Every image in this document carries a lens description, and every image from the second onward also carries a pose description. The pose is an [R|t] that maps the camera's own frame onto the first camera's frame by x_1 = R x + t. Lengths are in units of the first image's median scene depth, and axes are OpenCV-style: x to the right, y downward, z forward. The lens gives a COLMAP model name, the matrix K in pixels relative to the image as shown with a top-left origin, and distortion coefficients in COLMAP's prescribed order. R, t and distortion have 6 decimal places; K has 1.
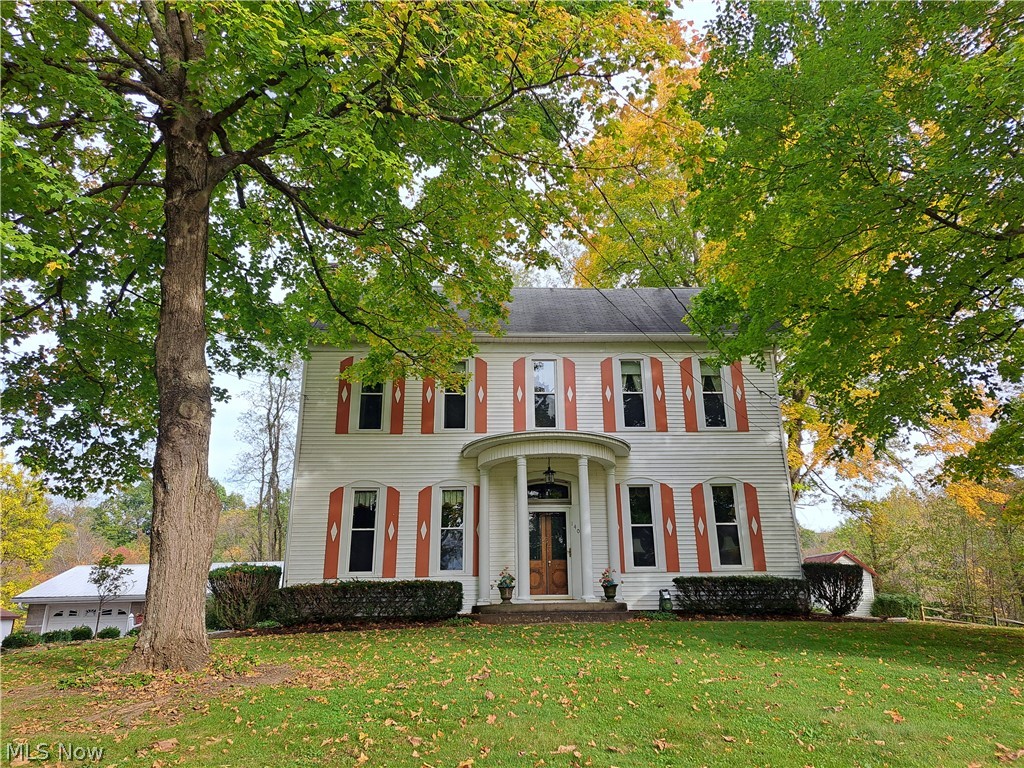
lens RADIAL K [[730.9, 0, 520.0], [0, 730.9, 381.8], [0, 0, 1]] dist [0.063233, -0.061421]
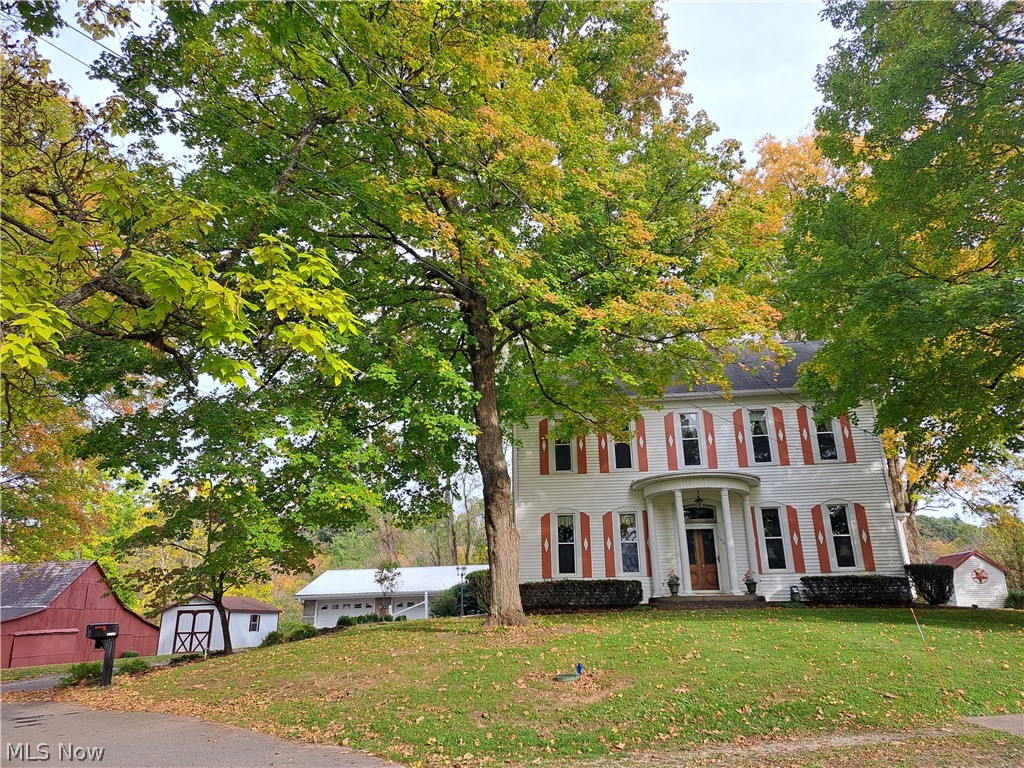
lens RADIAL K [[730.9, 0, 508.3], [0, 730.9, 374.7], [0, 0, 1]] dist [0.063233, -0.061421]
pose [[0.982362, -0.058742, -0.177520, -0.051594], [0.056596, 0.998250, -0.017132, -0.105410], [0.178216, 0.006782, 0.983968, -0.409627]]
